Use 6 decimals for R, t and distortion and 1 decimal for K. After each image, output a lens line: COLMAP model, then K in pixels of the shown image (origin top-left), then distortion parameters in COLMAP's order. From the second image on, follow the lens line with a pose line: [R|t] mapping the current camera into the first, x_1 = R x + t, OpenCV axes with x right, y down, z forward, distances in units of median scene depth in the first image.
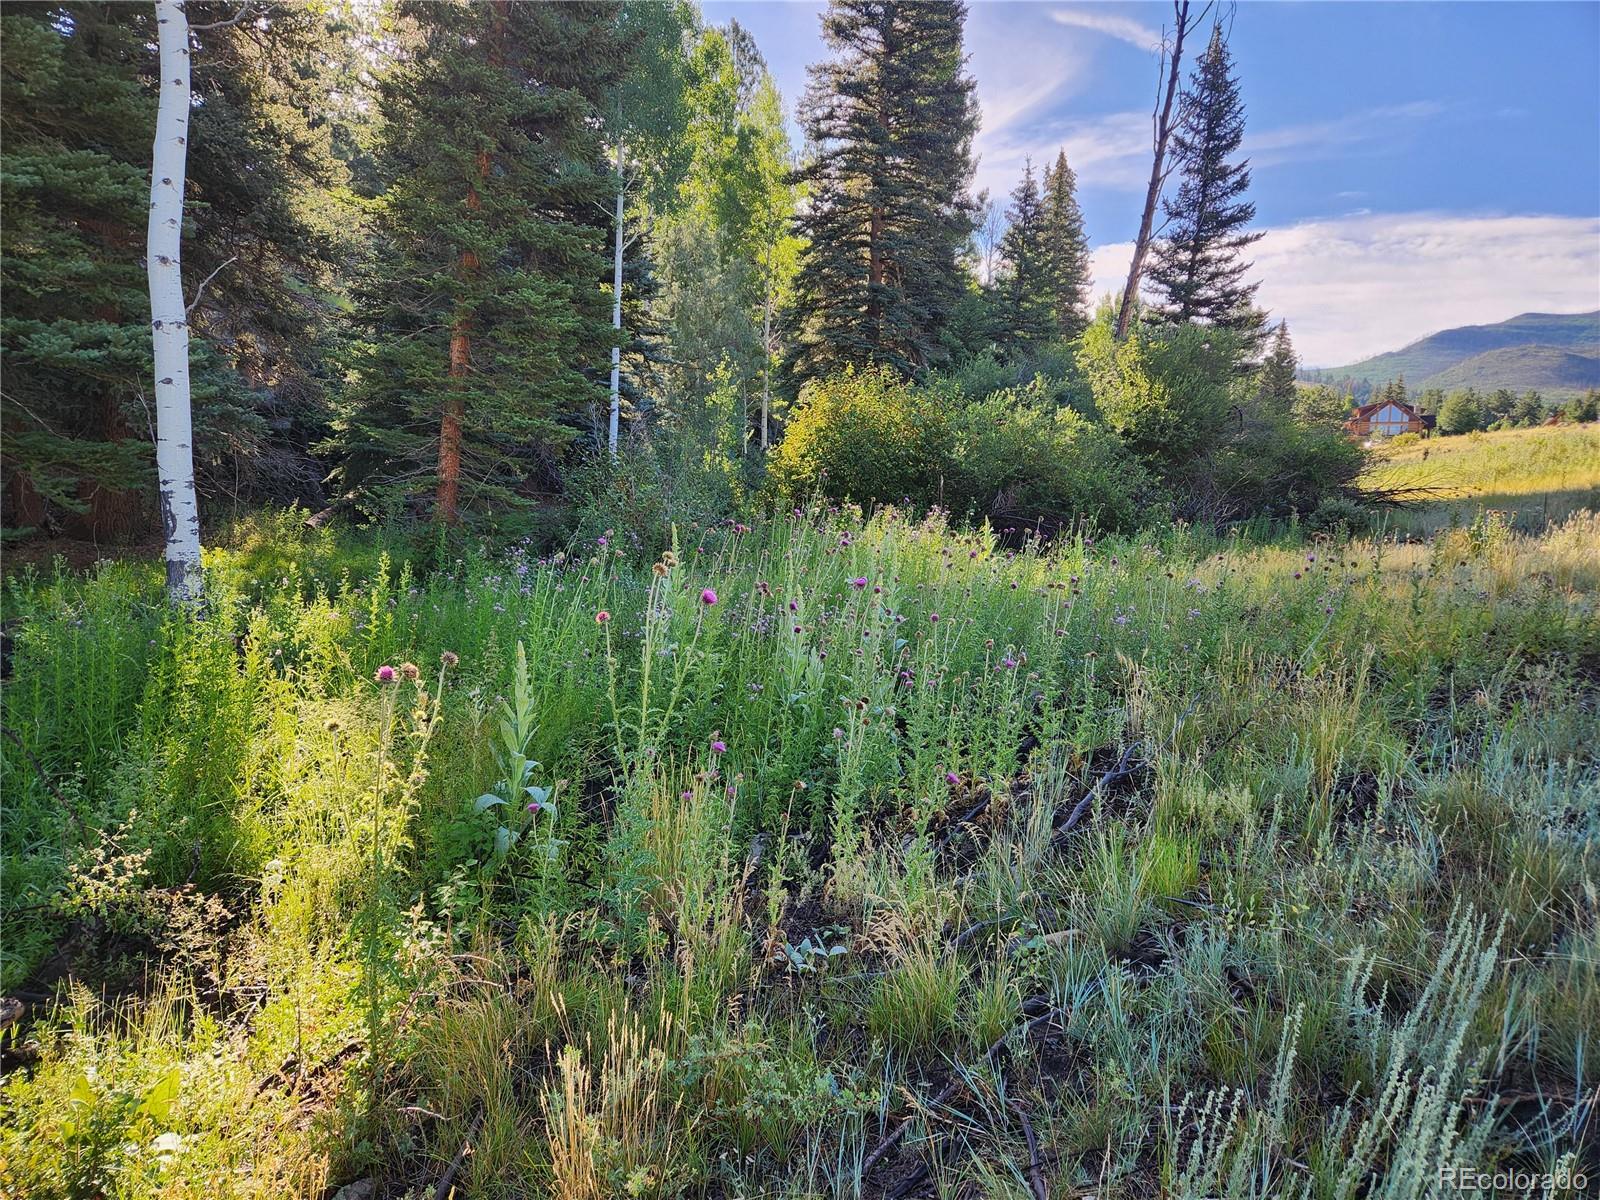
lens RADIAL K [[1058.0, 0, 814.3], [0, 1058.0, 591.2], [0, 0, 1]] dist [0.073319, -0.058658]
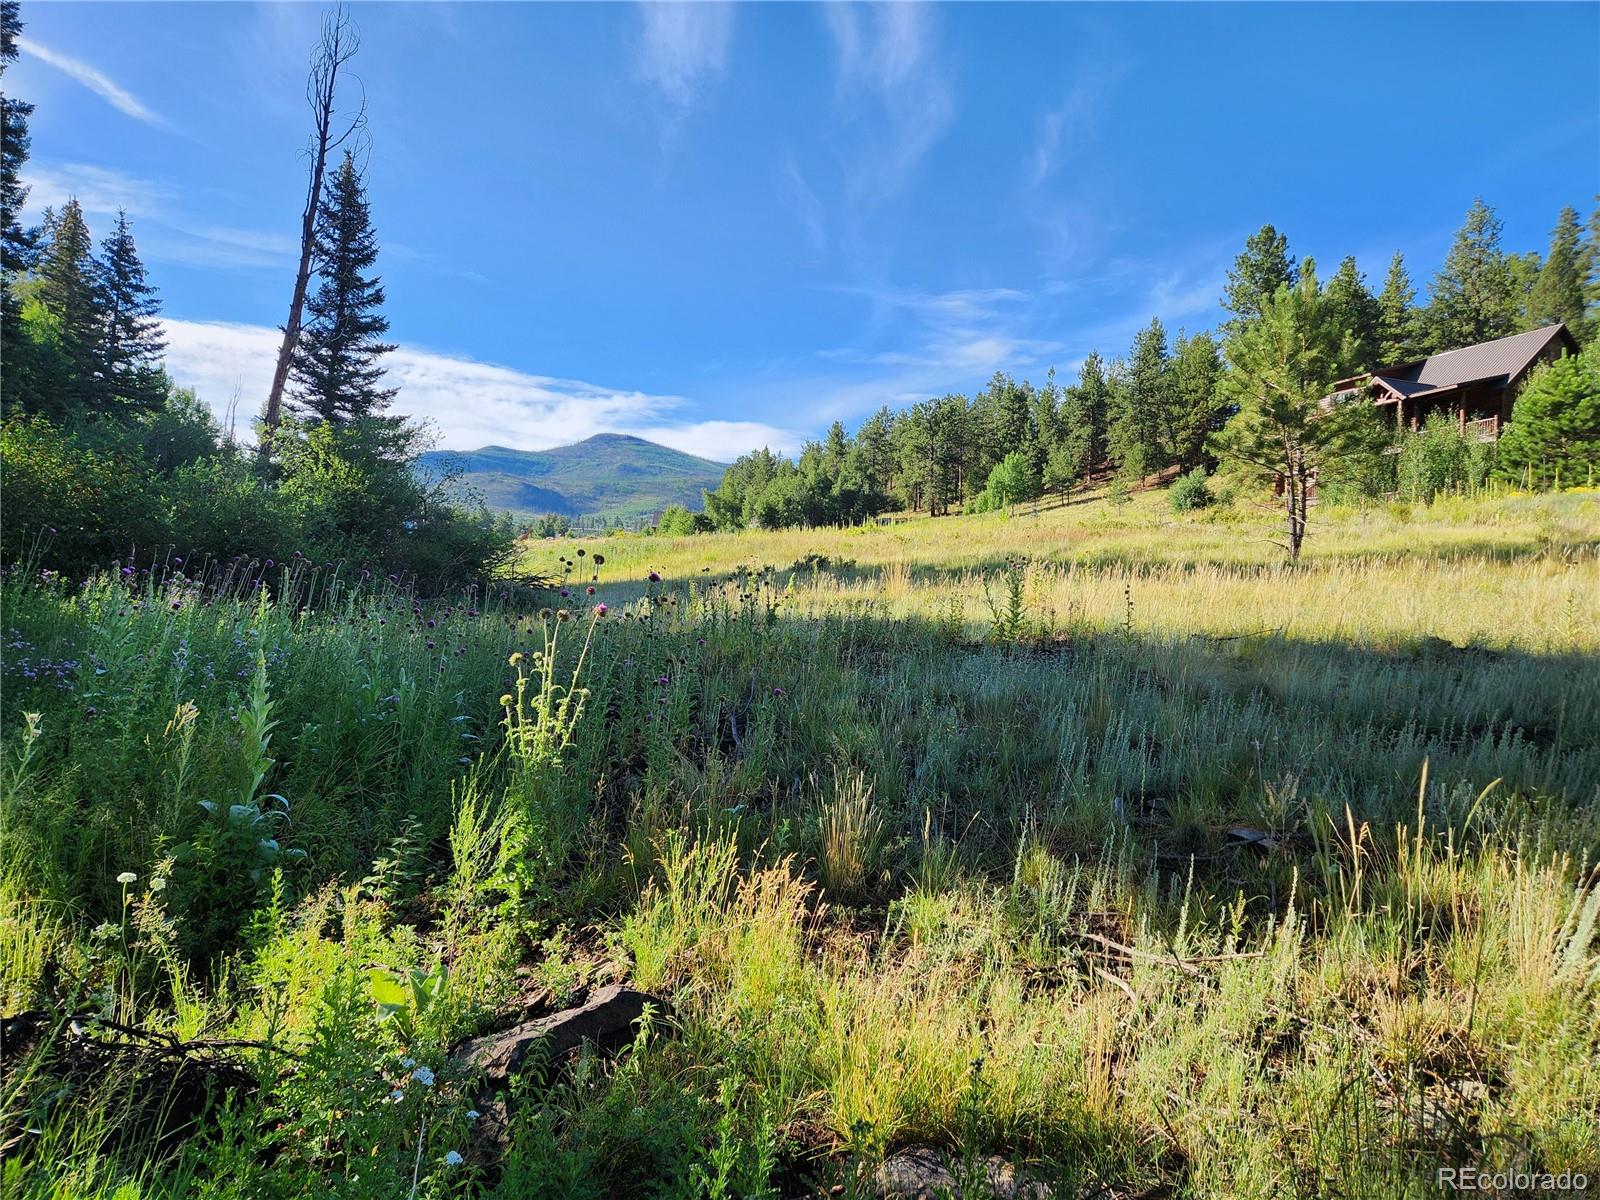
lens RADIAL K [[1058.0, 0, 797.4], [0, 1058.0, 602.6], [0, 0, 1]] dist [0.073319, -0.058658]
pose [[0.654446, 0.006077, 0.756084, -0.144568], [0.056965, 0.996729, -0.057319, 0.018531], [-0.753960, 0.080582, 0.651959, -0.012707]]
